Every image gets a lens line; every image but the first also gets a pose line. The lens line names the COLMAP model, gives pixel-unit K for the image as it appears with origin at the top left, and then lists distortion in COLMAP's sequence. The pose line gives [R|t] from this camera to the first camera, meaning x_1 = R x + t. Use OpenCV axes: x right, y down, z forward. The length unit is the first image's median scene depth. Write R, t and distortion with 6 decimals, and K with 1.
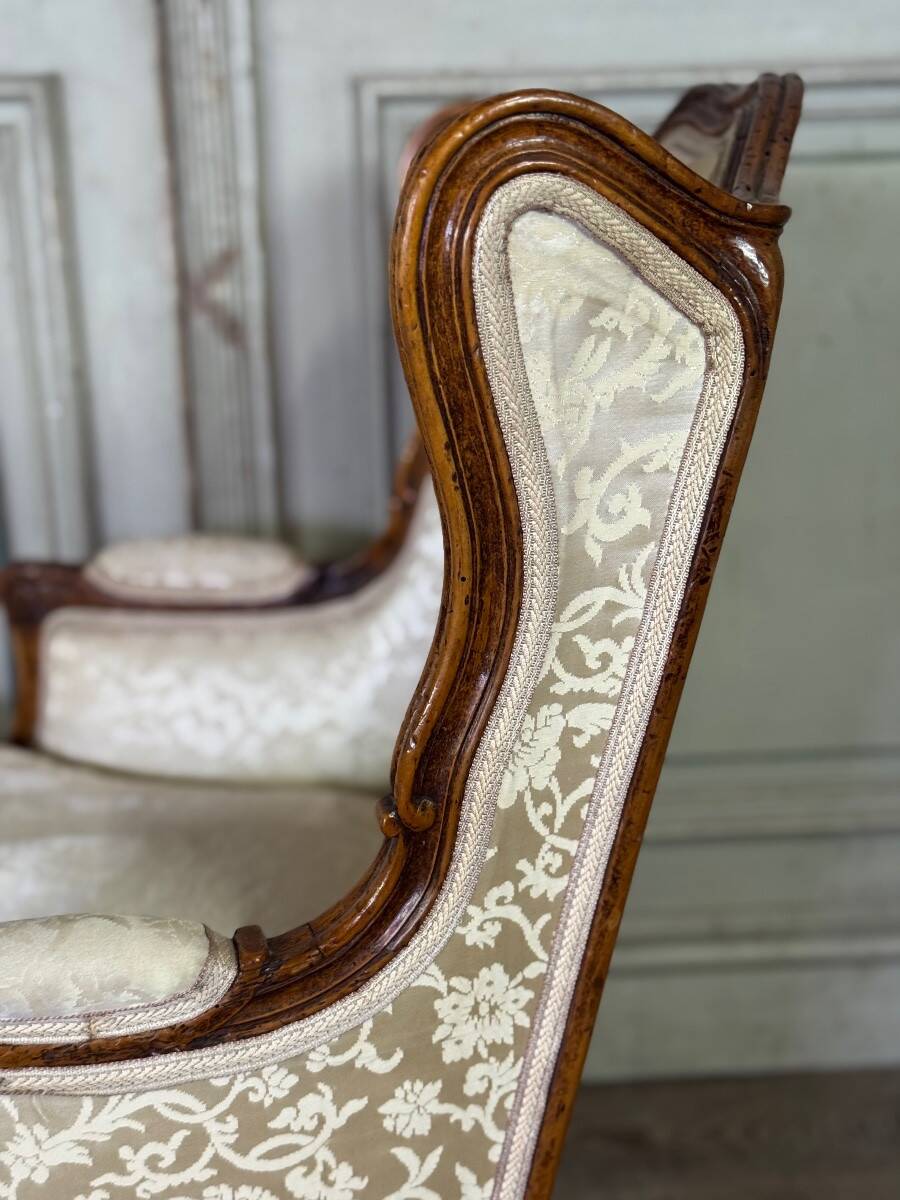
lens RADIAL K [[1684.6, 0, 450.0], [0, 1684.6, 600.0], [0, 0, 1]] dist [0.183361, -0.346570]
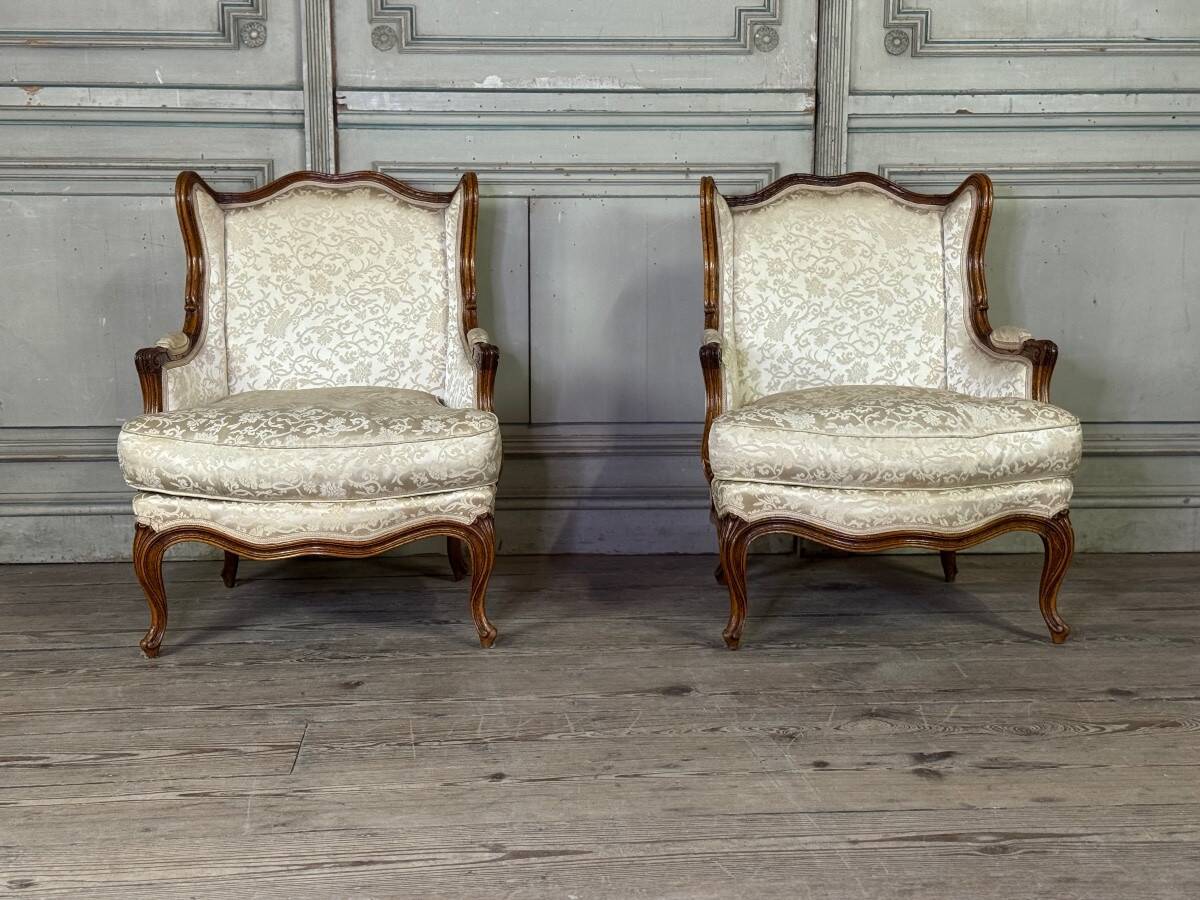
lens RADIAL K [[1684.6, 0, 602.6], [0, 1684.6, 446.3], [0, 0, 1]] dist [0.183361, -0.346570]
pose [[0.999318, 0.030065, -0.021444, -0.827638], [-0.032504, 0.991714, -0.124284, 0.985489], [0.017530, 0.124896, 0.992015, -3.304865]]
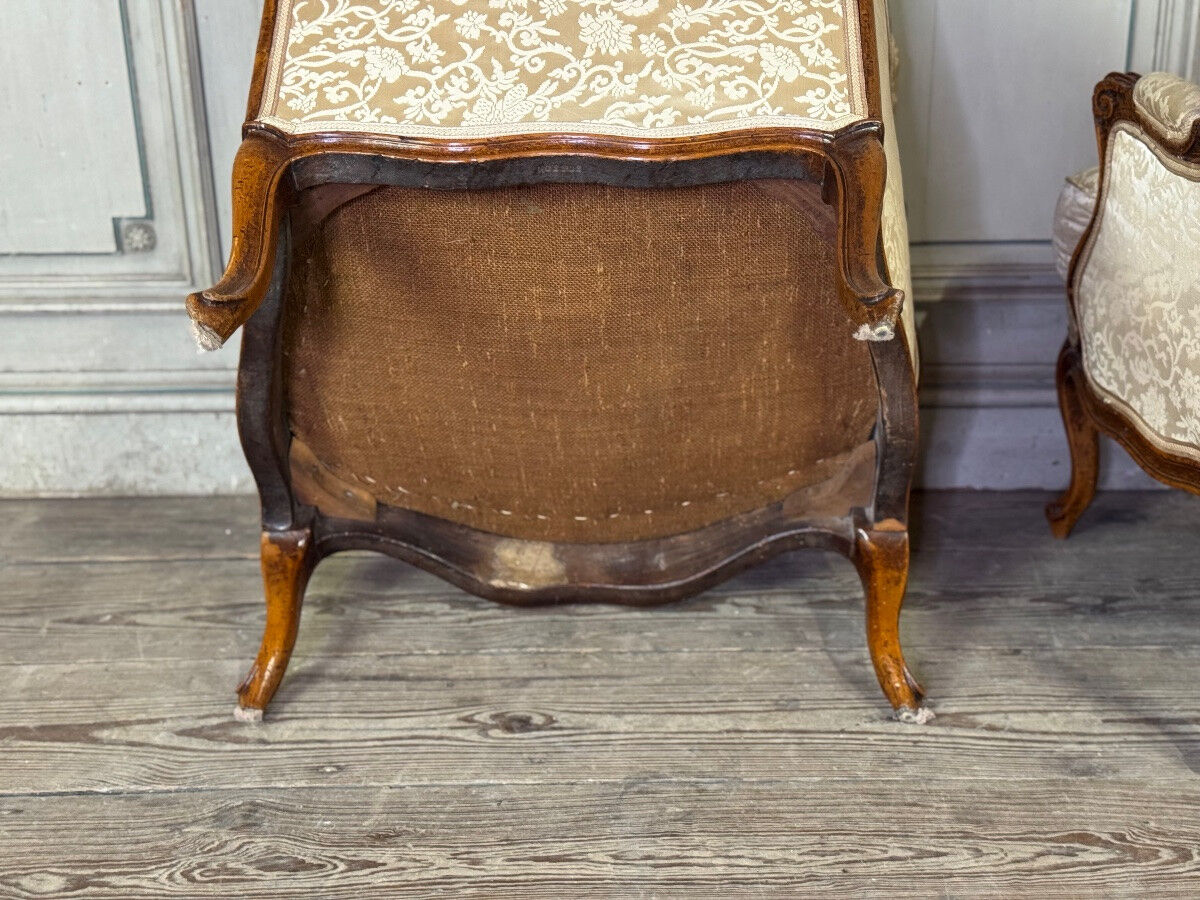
lens RADIAL K [[1684.3, 0, 595.2], [0, 1684.3, 447.3], [0, 0, 1]] dist [0.202404, -0.459163]
pose [[0.994397, 0.042841, -0.096640, -1.051845], [-0.034650, 0.995787, 0.084898, 0.351402], [0.099870, -0.081074, 0.991692, -0.795837]]
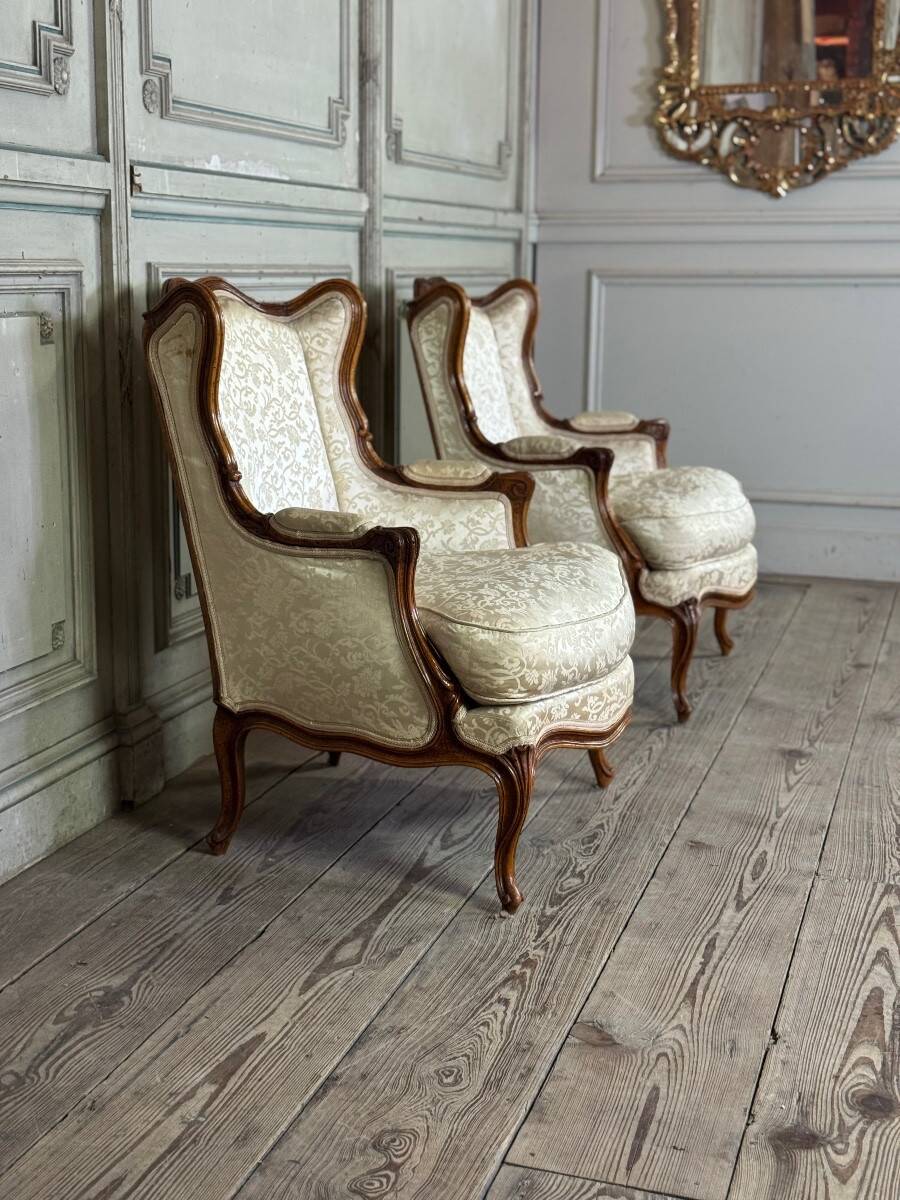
lens RADIAL K [[1684.6, 0, 450.0], [0, 1684.6, 600.0], [0, 0, 1]] dist [0.183361, -0.346570]
pose [[0.381189, -0.152161, 0.911889, -5.096129], [0.239171, 0.969014, 0.061715, 0.168844], [-0.893024, 0.194573, 0.405770, -0.310575]]
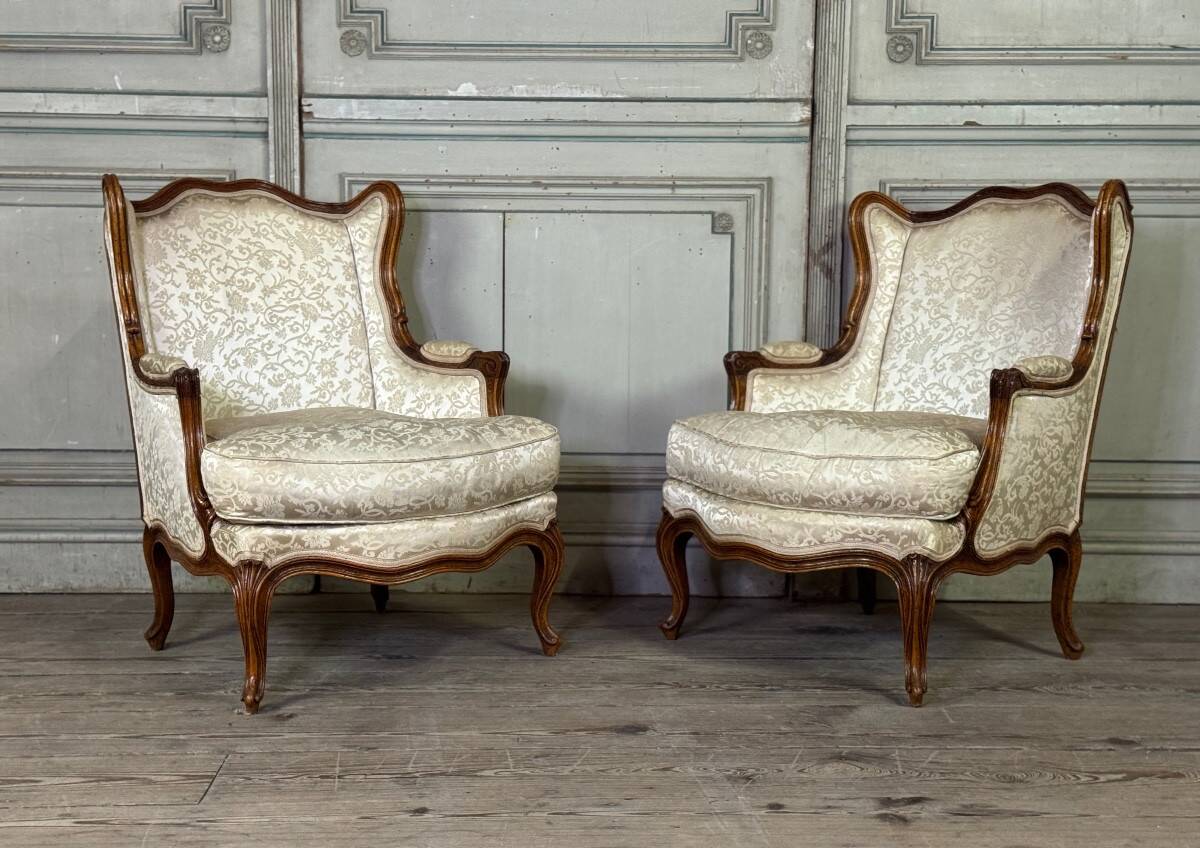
lens RADIAL K [[1745.4, 0, 563.2], [0, 1745.4, 467.1], [0, 0, 1]] dist [0.201453, -0.453615]
pose [[0.996440, 0.043249, -0.072363, -0.616999], [-0.054000, 0.986607, -0.153917, 1.088662], [0.064738, 0.157276, 0.985430, -3.116918]]
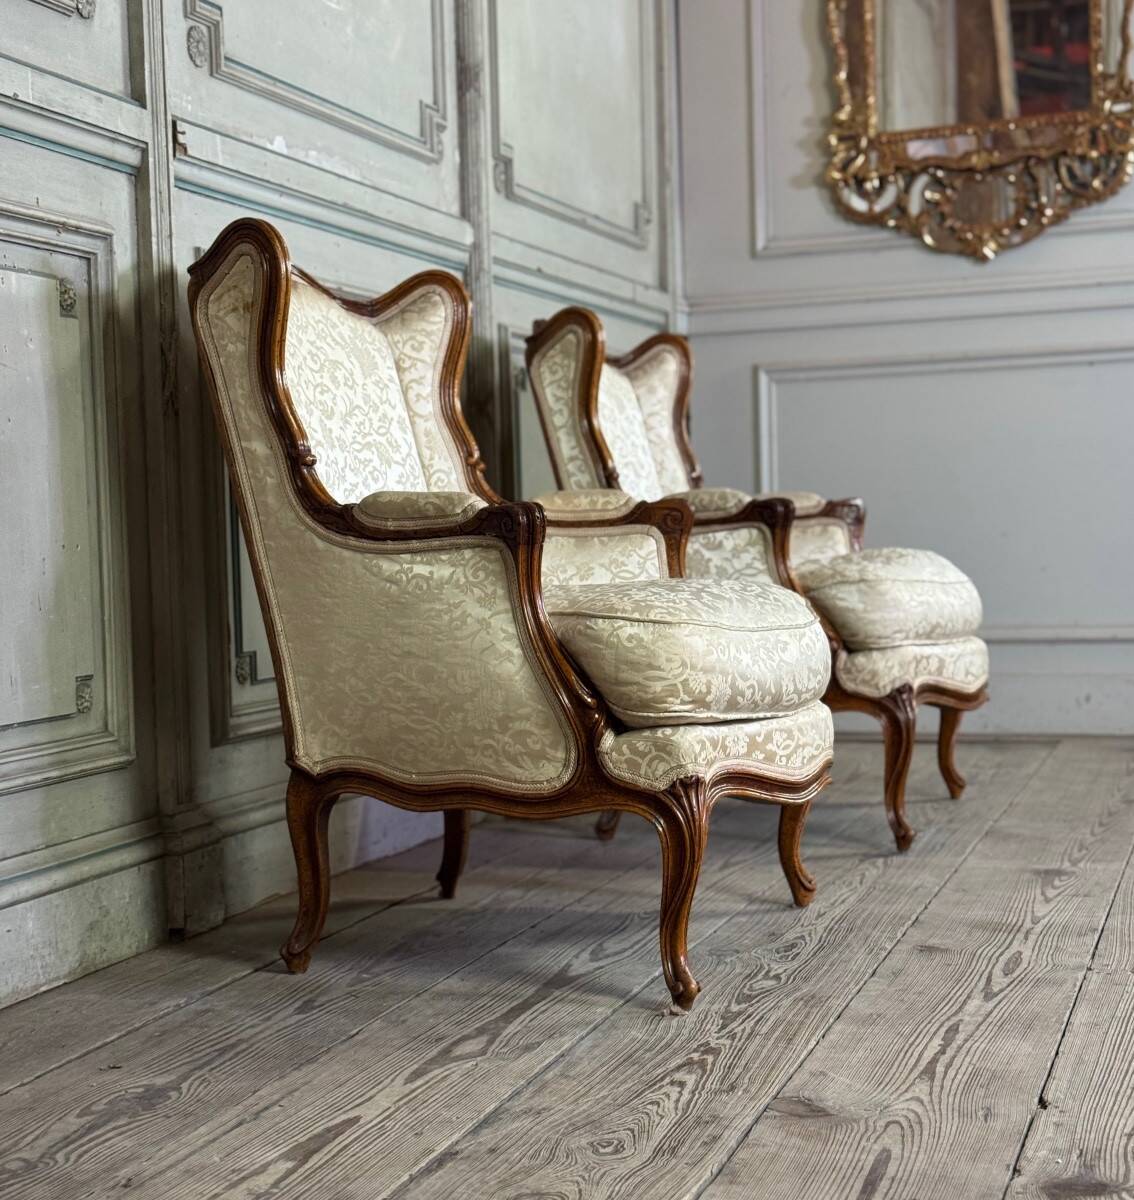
lens RADIAL K [[2155.4, 0, 581.7], [0, 2155.4, 631.3], [0, 0, 1]] dist [0.176547, -0.283142]
pose [[0.384669, -0.030075, 0.922565, -5.105753], [0.275752, 0.957573, -0.083760, 0.698792], [-0.880903, 0.286619, 0.376641, -0.177366]]
